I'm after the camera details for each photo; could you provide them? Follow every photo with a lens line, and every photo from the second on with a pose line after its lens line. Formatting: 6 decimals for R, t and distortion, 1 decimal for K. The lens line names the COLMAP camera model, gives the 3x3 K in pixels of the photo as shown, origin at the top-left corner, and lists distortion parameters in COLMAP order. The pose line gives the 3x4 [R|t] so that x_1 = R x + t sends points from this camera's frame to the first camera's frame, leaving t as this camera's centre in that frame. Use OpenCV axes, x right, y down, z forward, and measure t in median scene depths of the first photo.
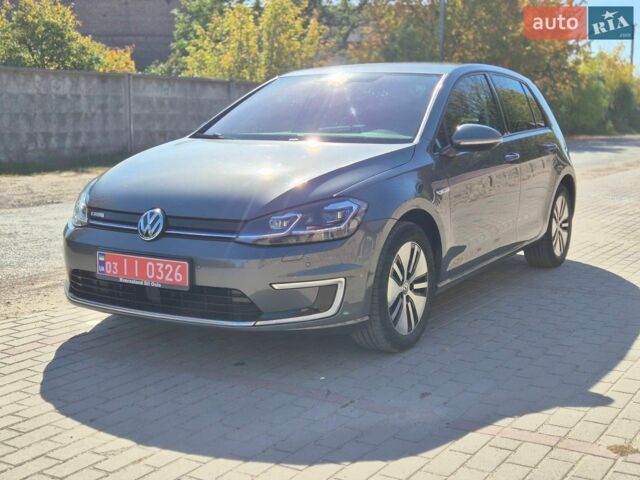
lens RADIAL K [[860.2, 0, 318.7], [0, 860.2, 222.1], [0, 0, 1]] dist [0.098809, 0.000537]
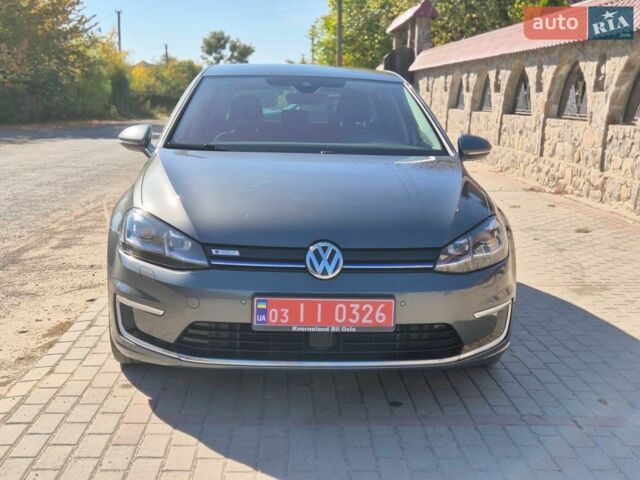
lens RADIAL K [[860.2, 0, 318.7], [0, 860.2, 222.1], [0, 0, 1]] dist [0.098809, 0.000537]
pose [[0.820731, -0.062827, 0.567849, -0.689694], [0.050630, 0.998023, 0.037245, -0.067921], [-0.569067, -0.001818, 0.822289, 0.302167]]
